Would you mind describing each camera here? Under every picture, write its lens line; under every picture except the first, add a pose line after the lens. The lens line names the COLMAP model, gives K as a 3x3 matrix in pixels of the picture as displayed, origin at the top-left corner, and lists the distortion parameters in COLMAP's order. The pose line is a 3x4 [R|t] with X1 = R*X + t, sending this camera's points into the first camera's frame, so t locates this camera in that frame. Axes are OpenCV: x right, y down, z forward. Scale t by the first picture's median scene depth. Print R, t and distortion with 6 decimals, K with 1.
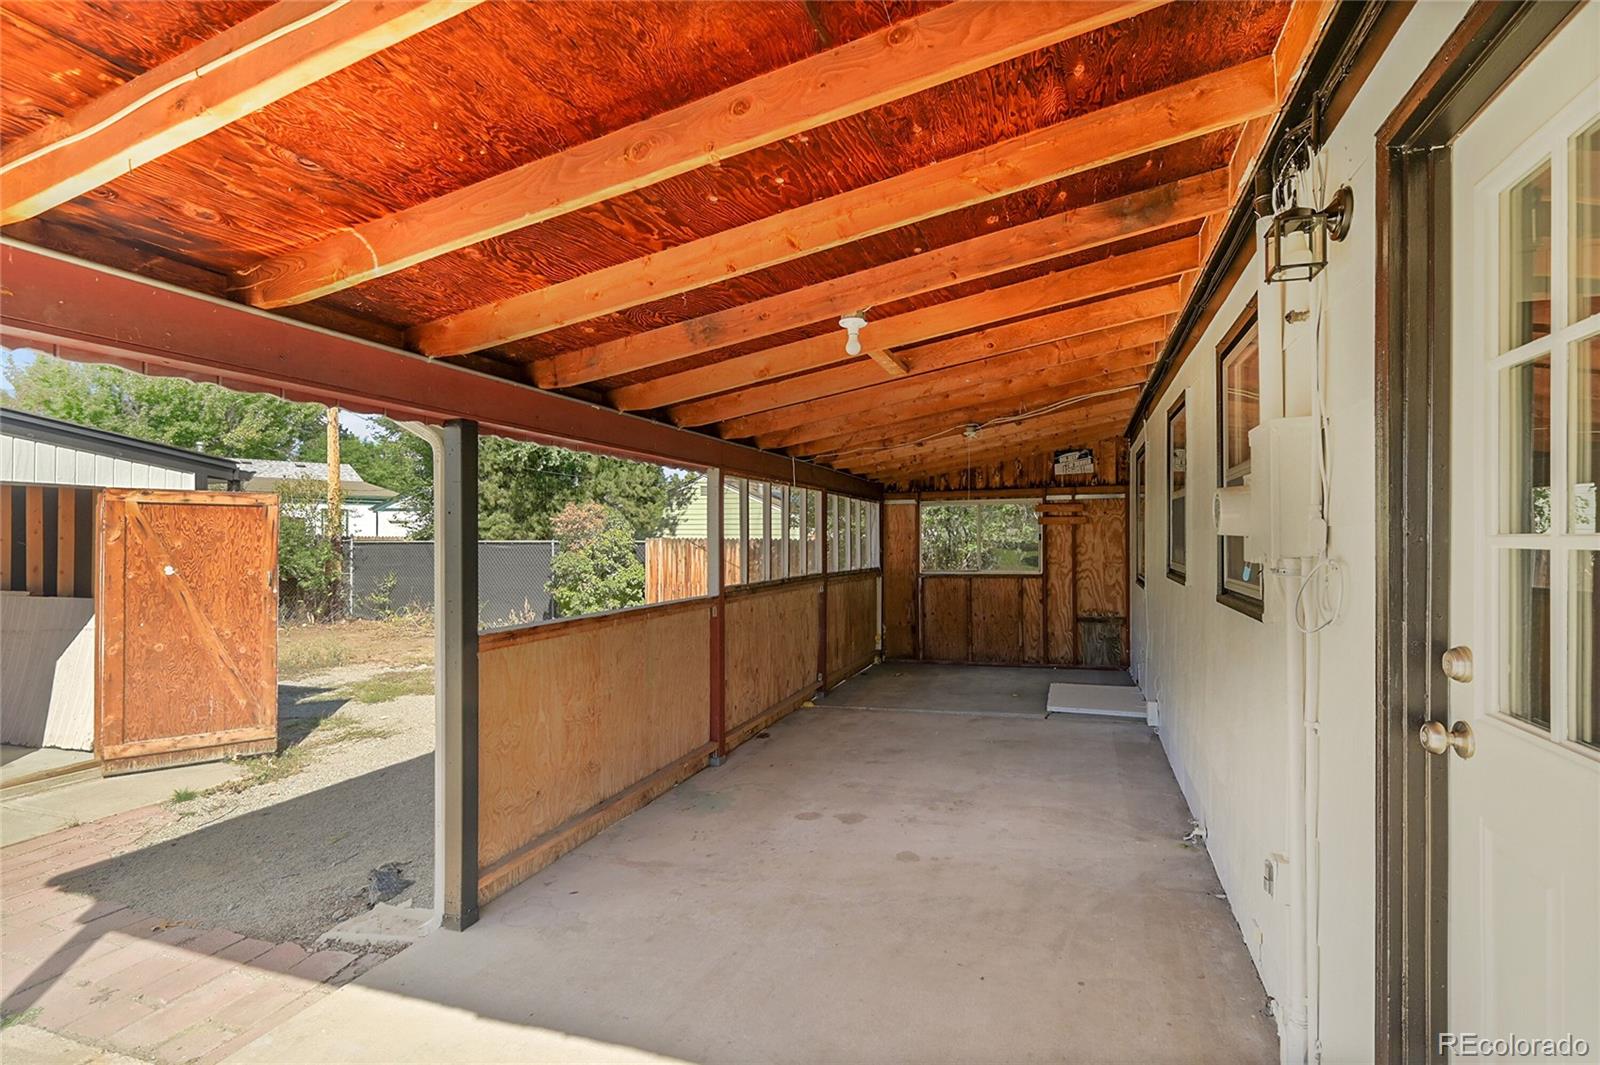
lens RADIAL K [[742.1, 0, 800.0], [0, 742.1, 532.5], [0, 0, 1]] dist [-0.000177, -0.000187]
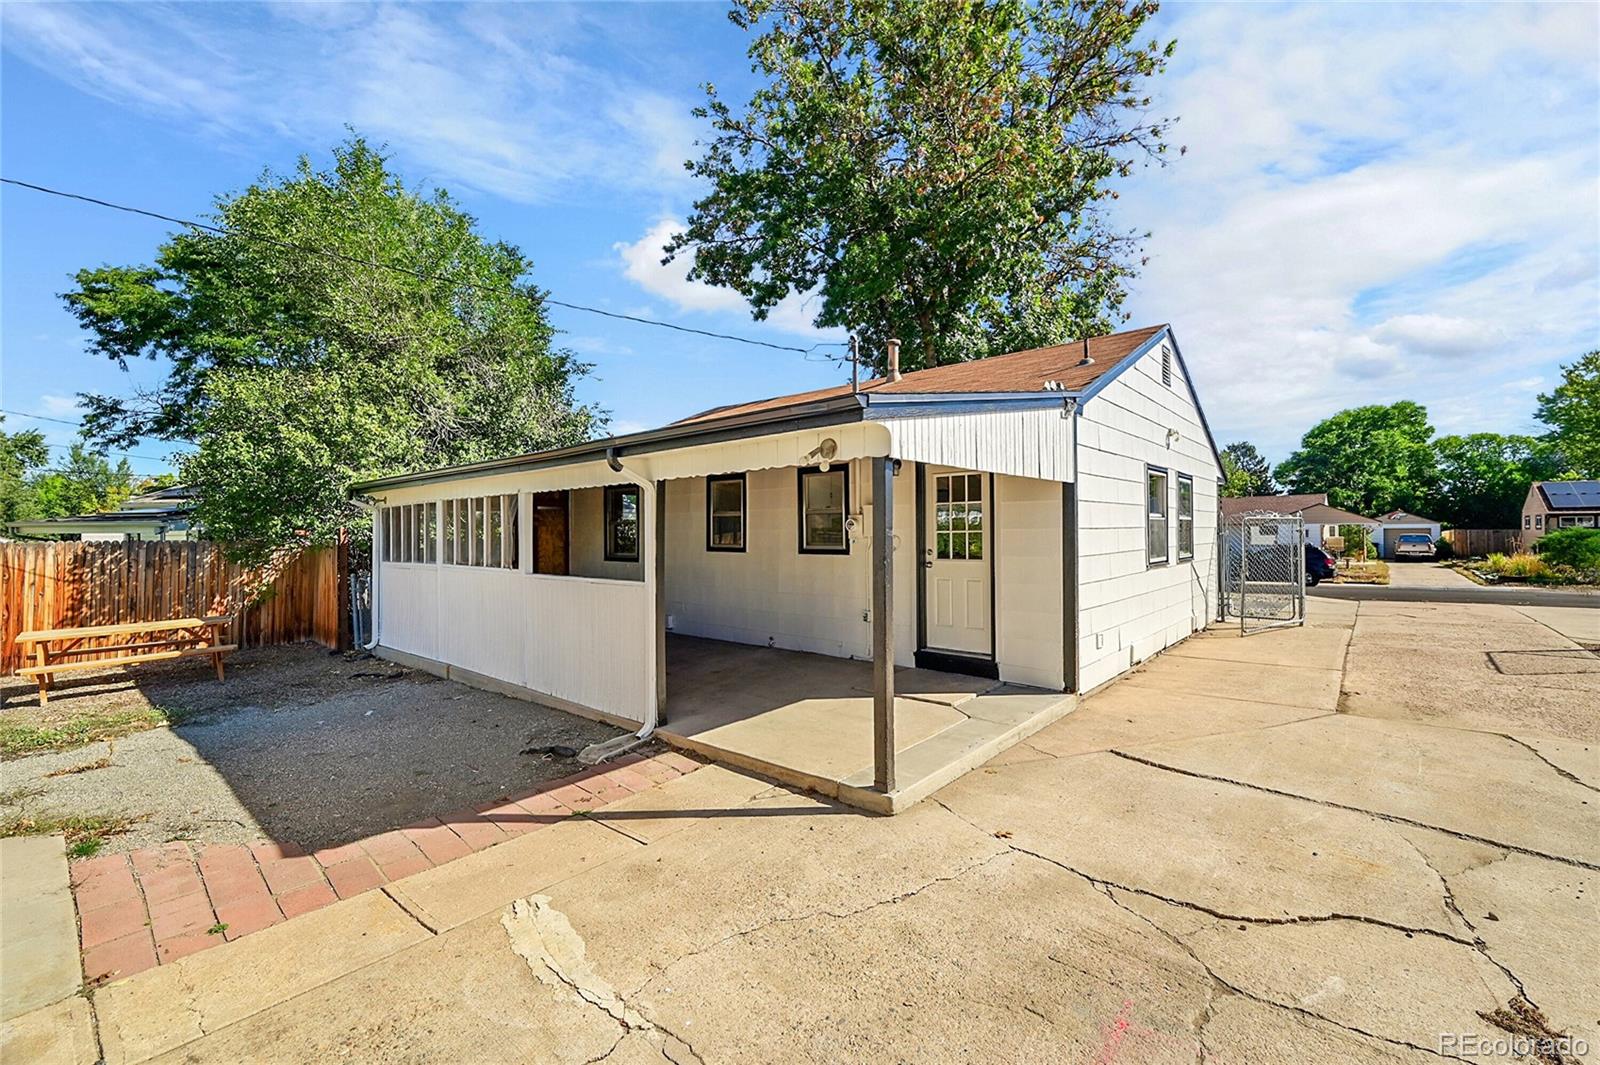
lens RADIAL K [[694.9, 0, 811.3], [0, 694.9, 535.2], [0, 0, 1]] dist [0.000587, 0.000332]
pose [[0.363673, -0.006841, 0.931502, -1.544330], [0.002249, 0.999977, 0.006465, -0.001287], [-0.931524, -0.000256, 0.363680, -0.057353]]
